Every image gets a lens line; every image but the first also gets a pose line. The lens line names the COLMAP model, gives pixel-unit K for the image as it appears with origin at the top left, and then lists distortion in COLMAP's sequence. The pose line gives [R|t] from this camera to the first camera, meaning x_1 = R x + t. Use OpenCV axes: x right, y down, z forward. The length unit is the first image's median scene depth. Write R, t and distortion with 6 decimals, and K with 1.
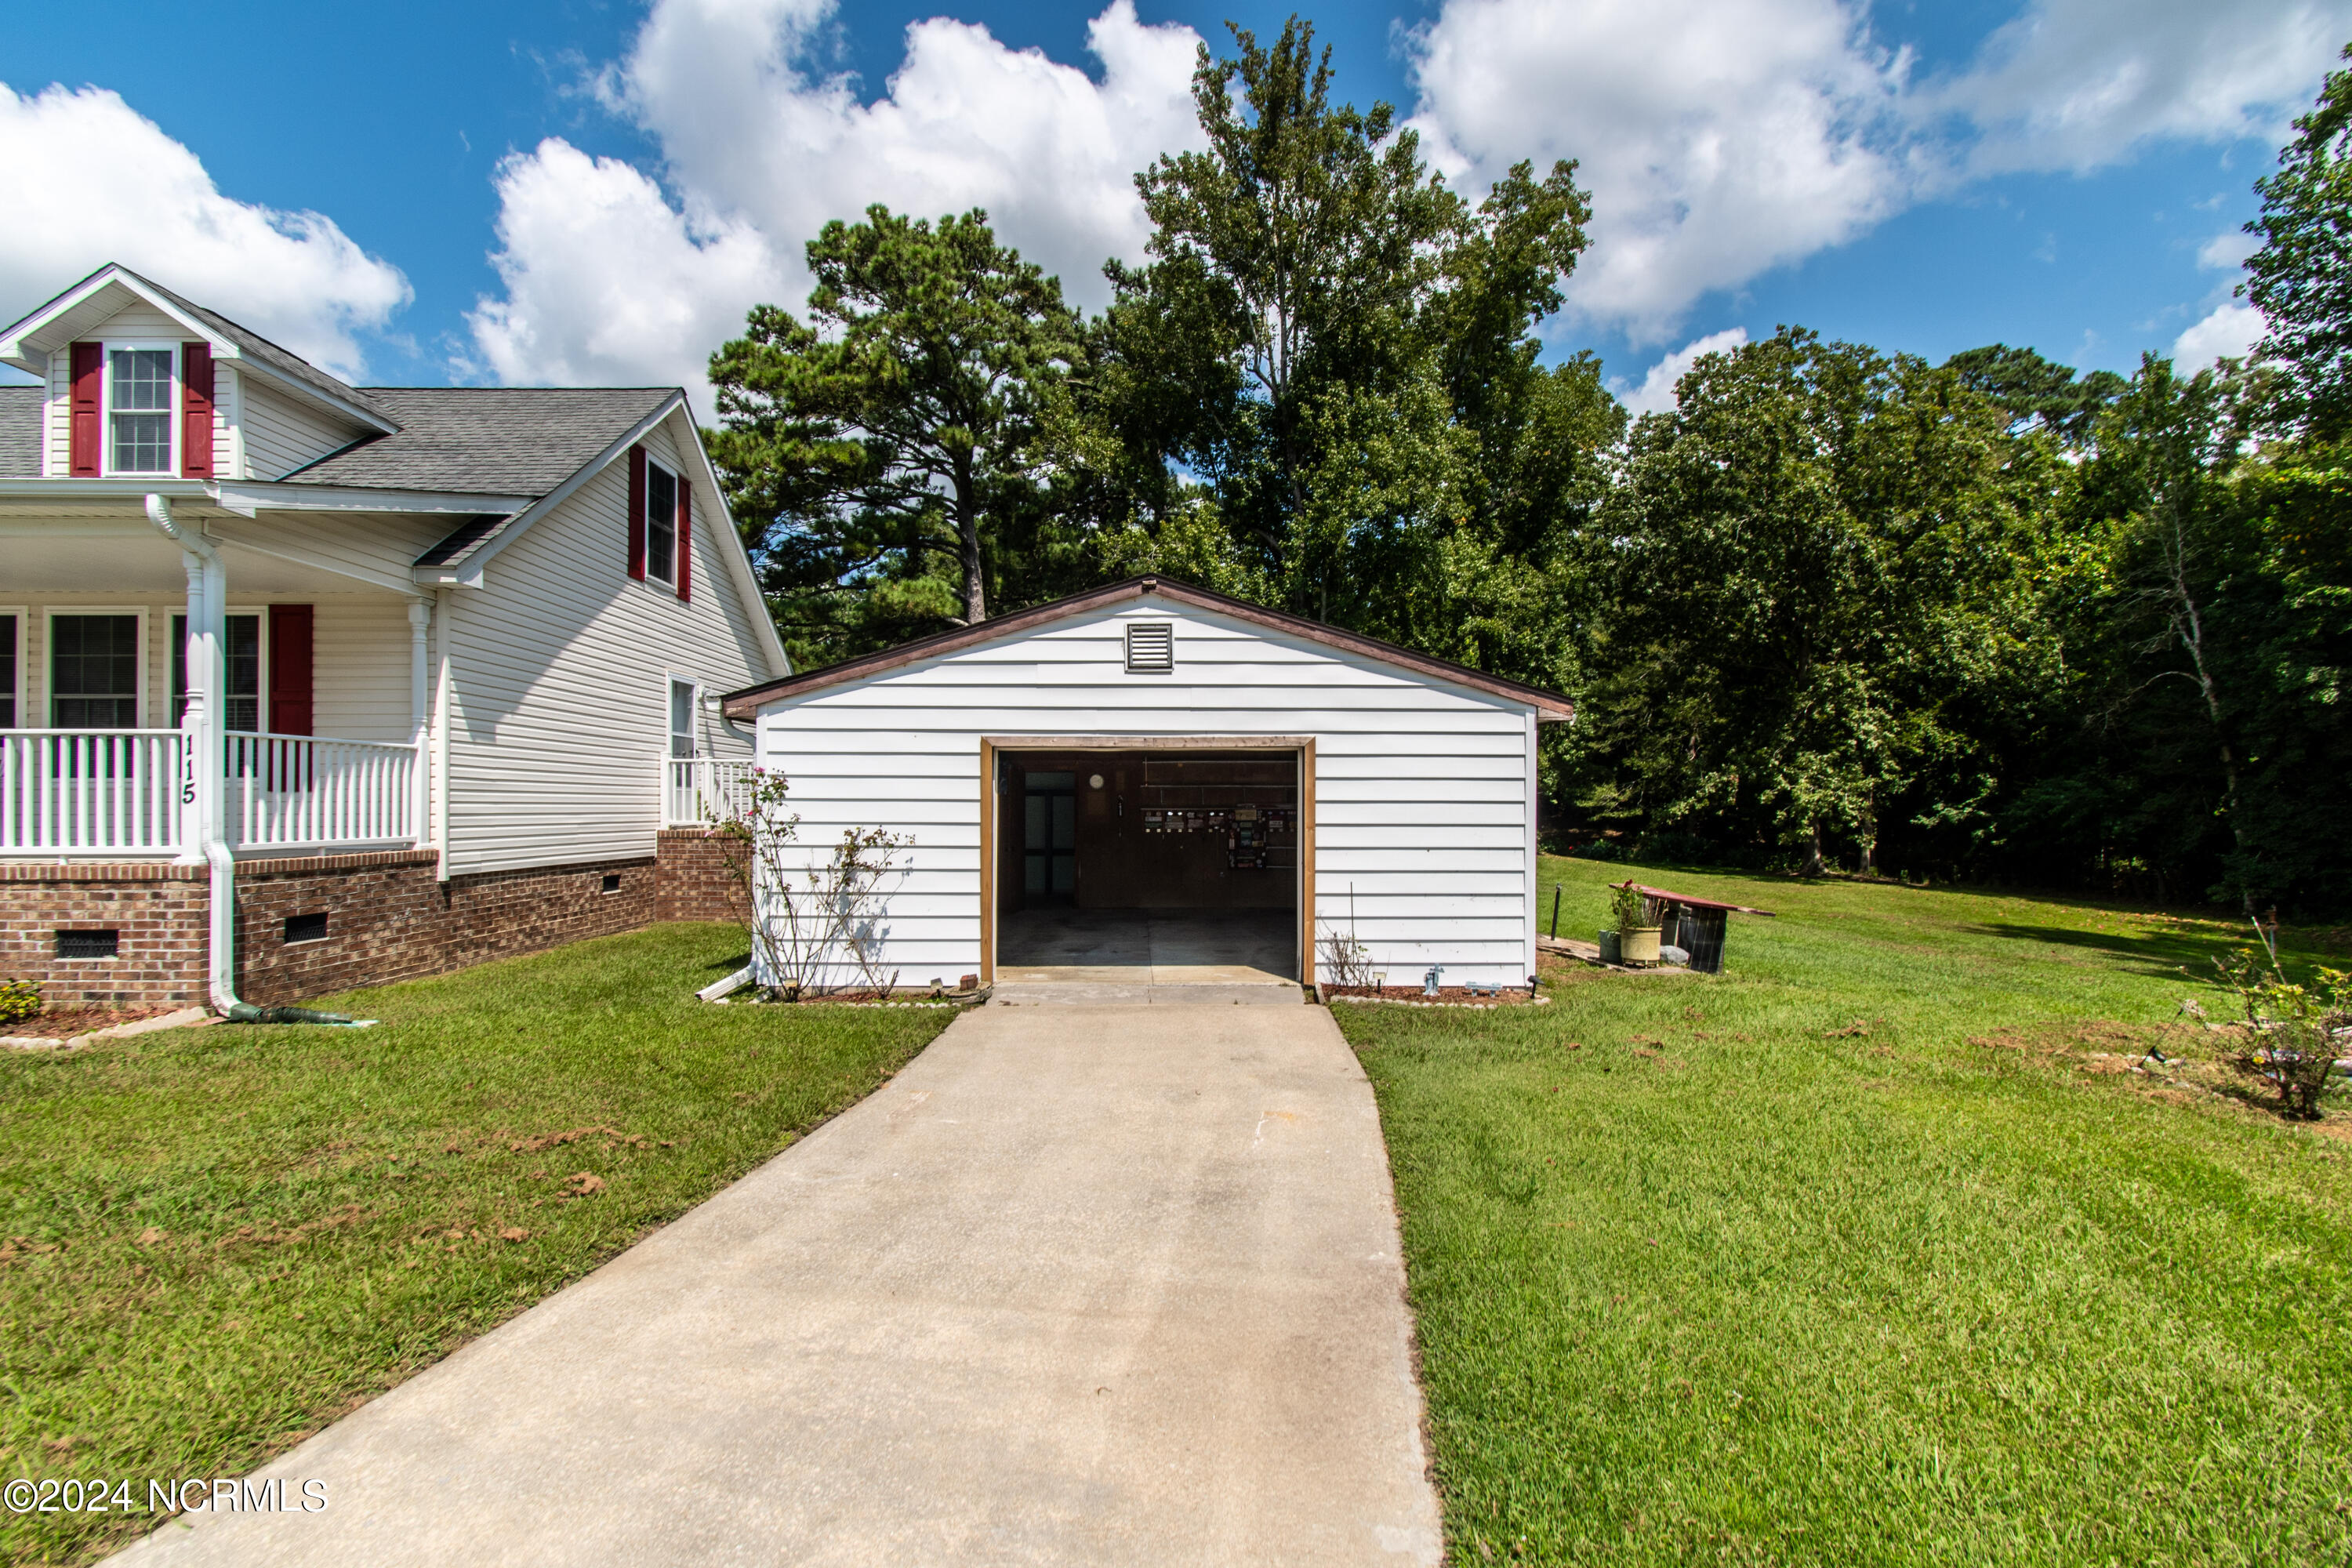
lens RADIAL K [[1043.5, 0, 1167.7], [0, 1043.5, 795.1], [0, 0, 1]] dist [0.002728, -0.000949]
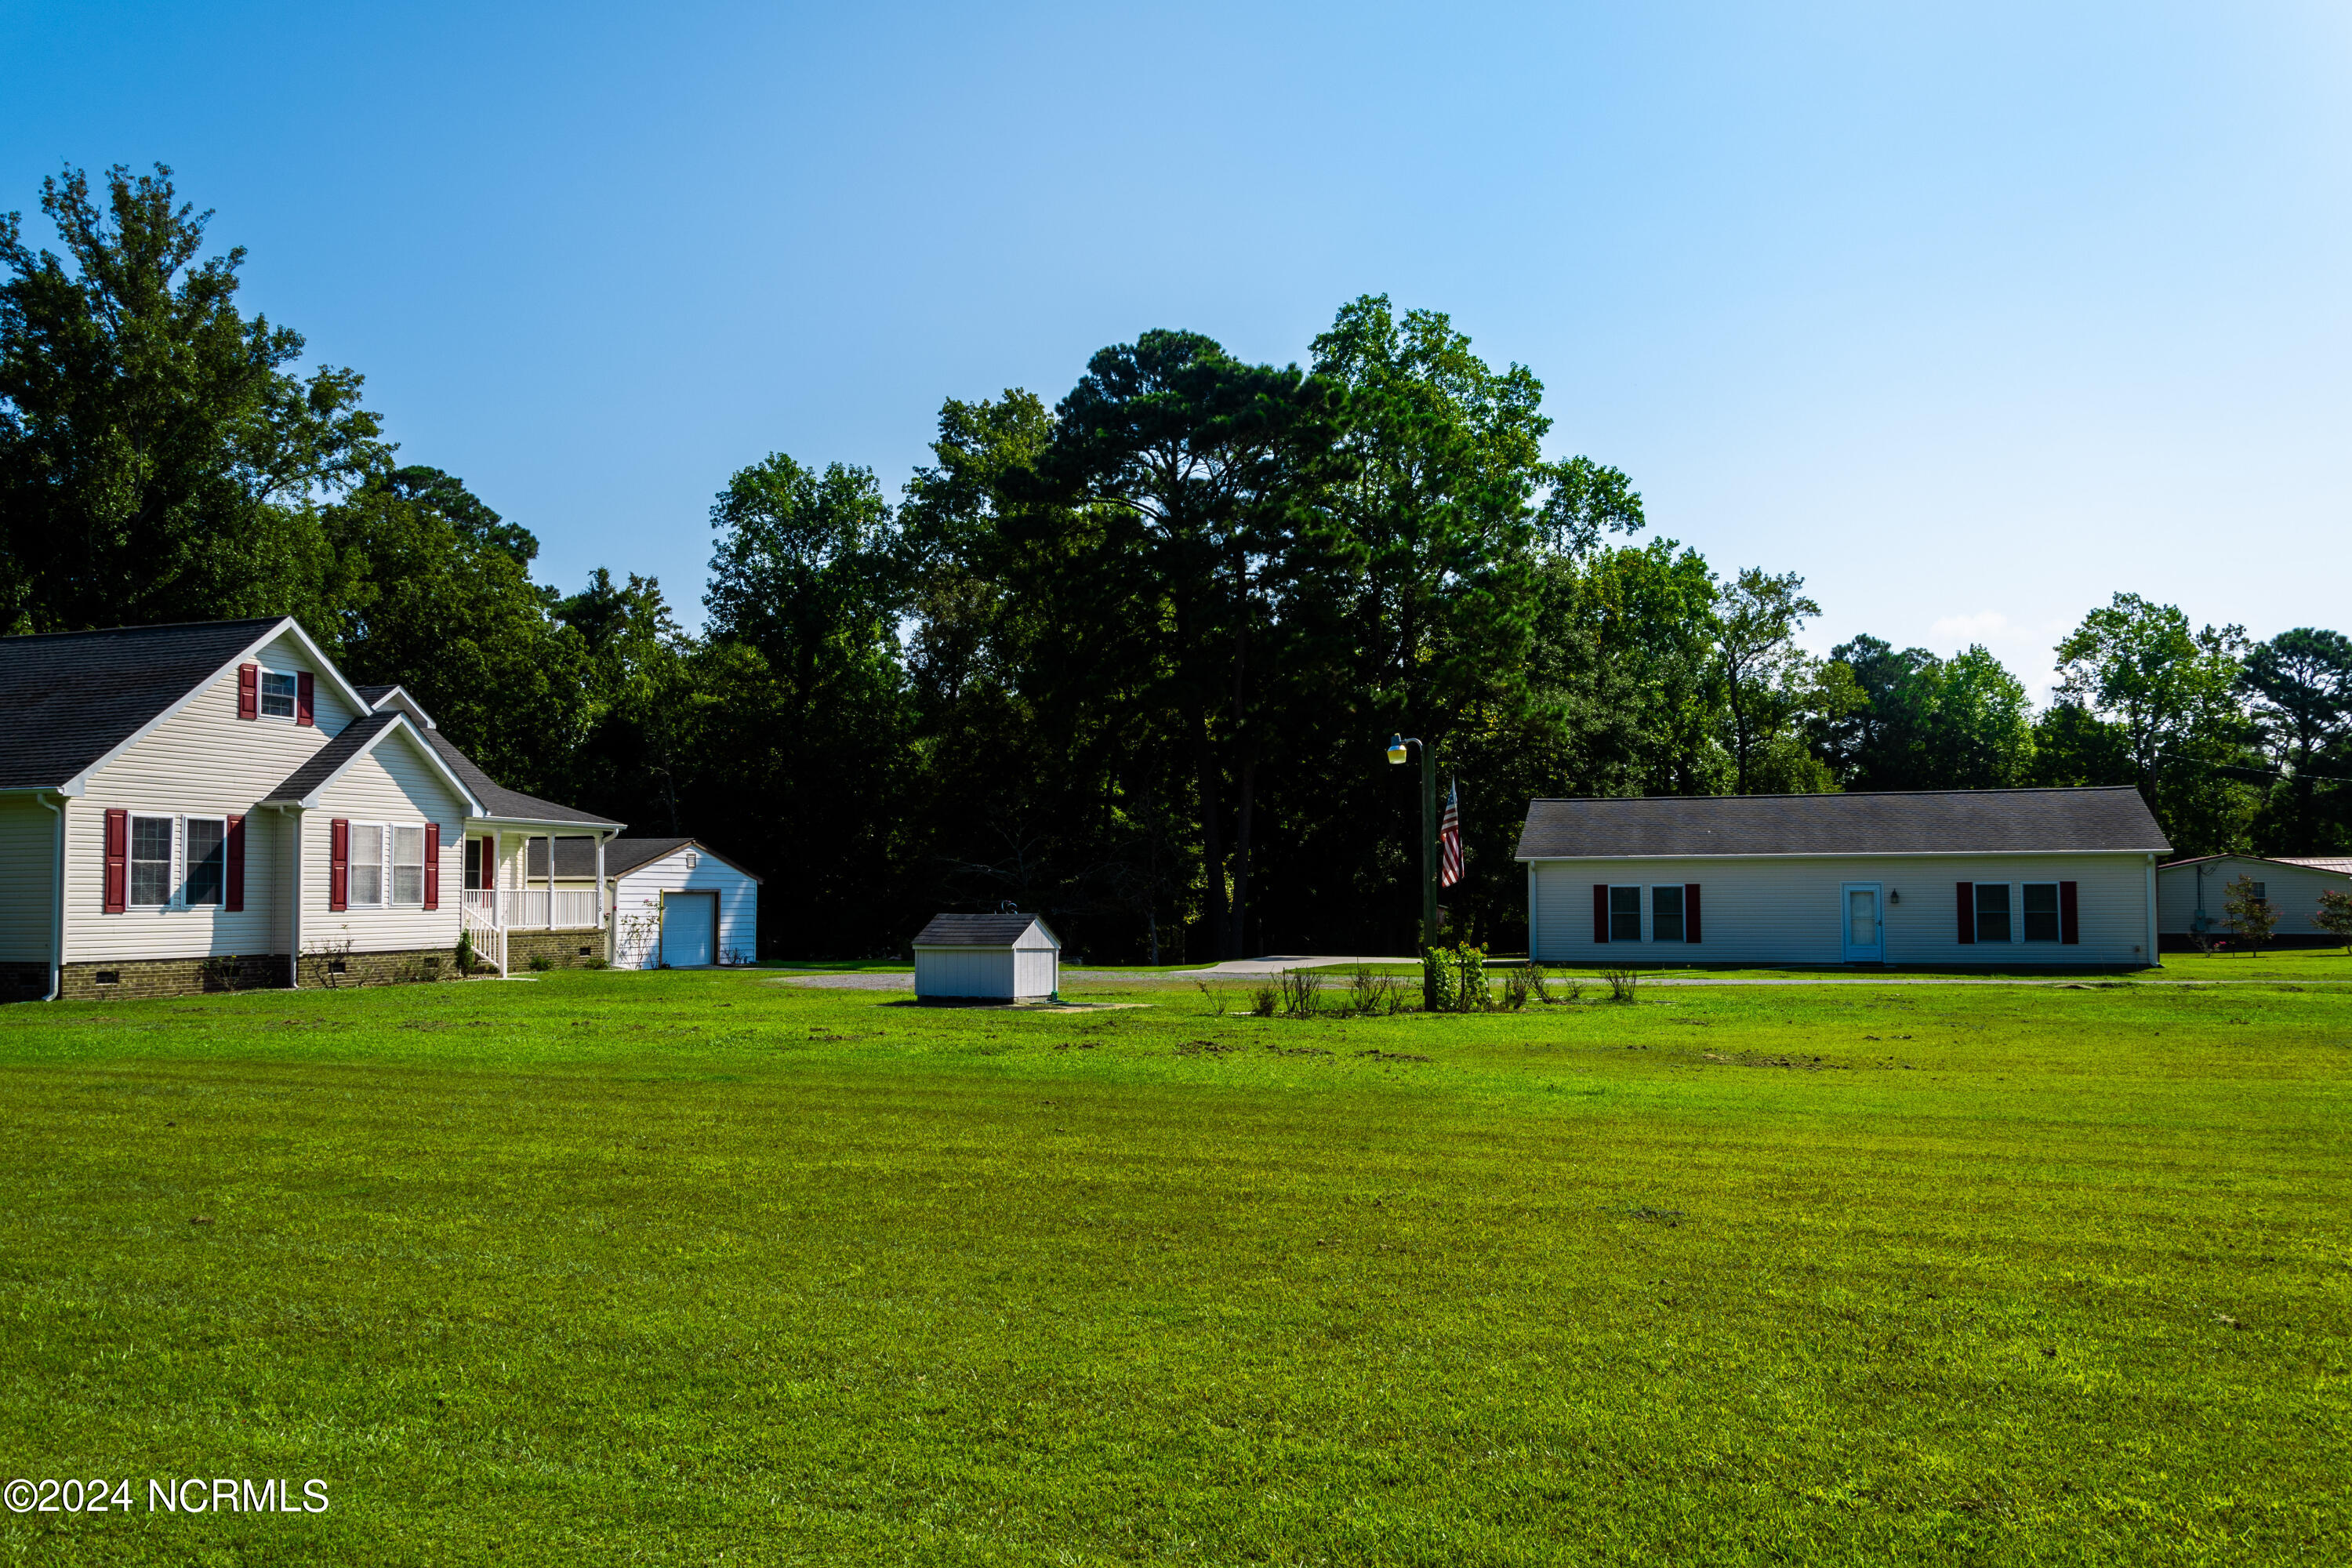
lens RADIAL K [[1836.6, 0, 1179.3], [0, 1836.6, 801.5], [0, 0, 1]] dist [-0.000276, 0.032731]
pose [[0.336210, 0.049041, 0.940509, -4.861440], [-0.007672, 0.998753, -0.049335, -0.058009], [-0.941756, 0.009371, 0.336167, -2.328093]]
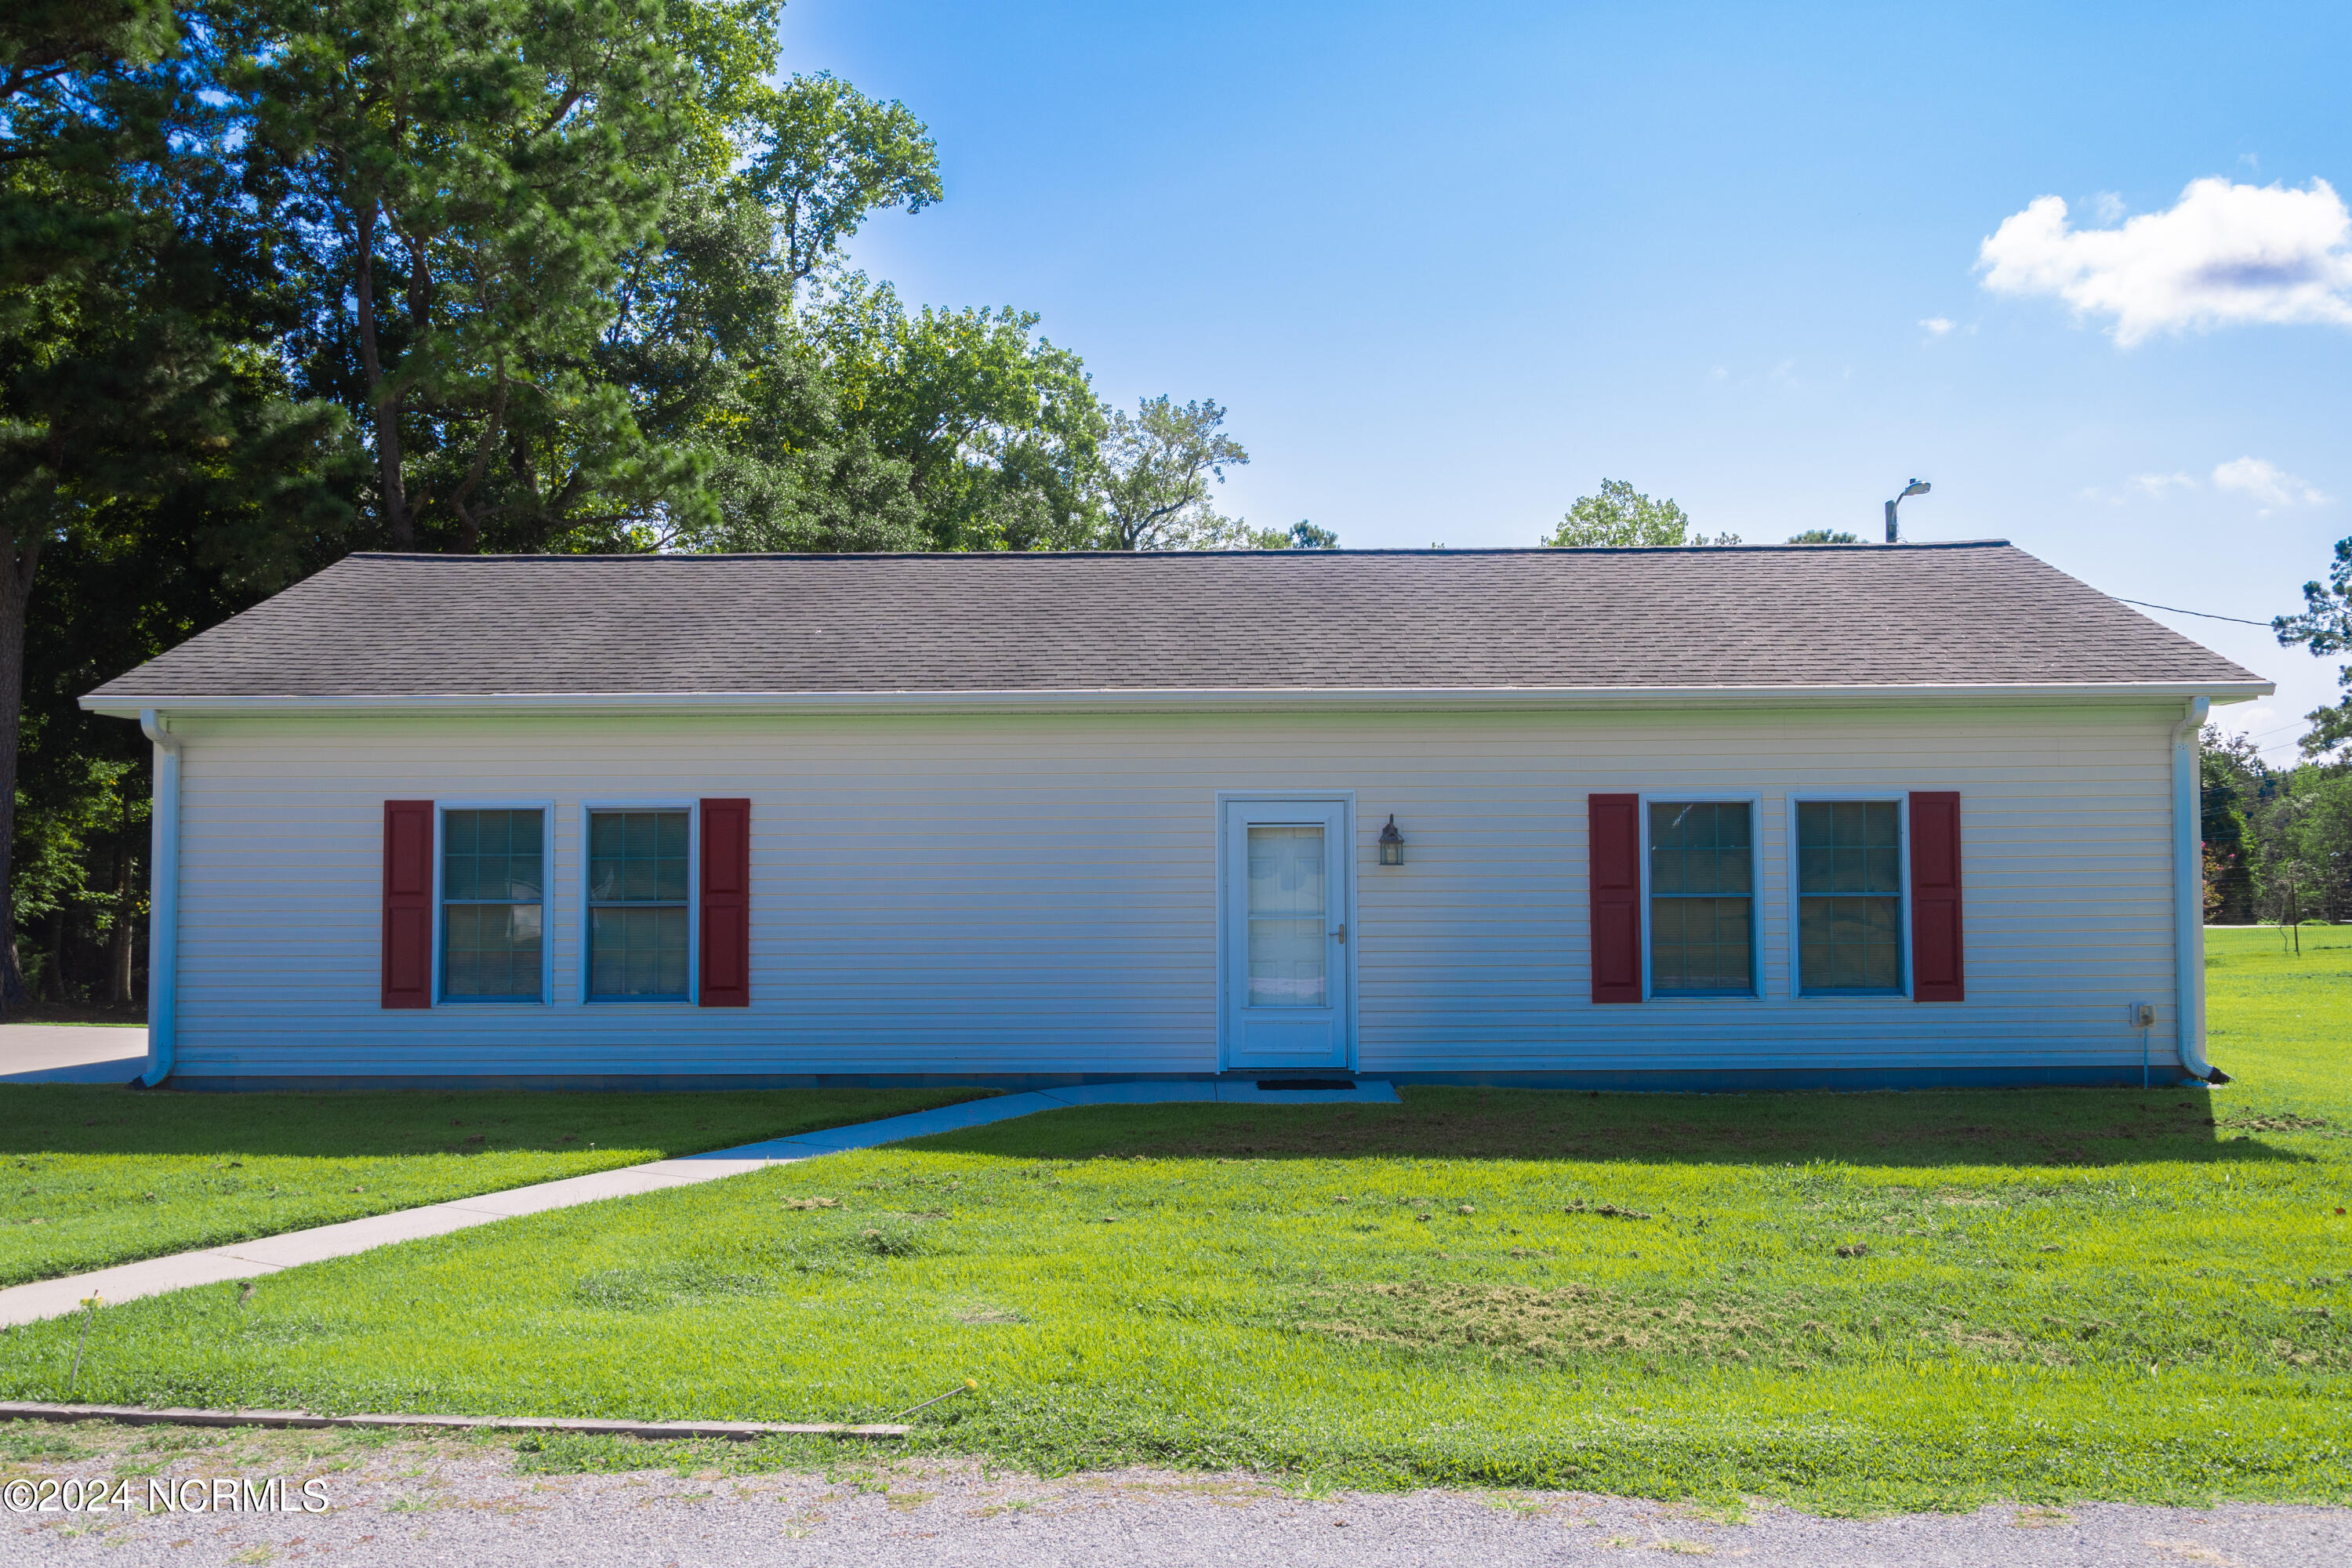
lens RADIAL K [[1836.6, 0, 1189.5], [0, 1836.6, 790.0], [0, 0, 1]] dist [-0.000276, 0.032731]
pose [[0.046446, 0.044607, 0.997924, -0.738611], [-0.009731, 0.998975, -0.044201, -0.035661], [-0.998873, -0.007658, 0.046832, -2.389319]]
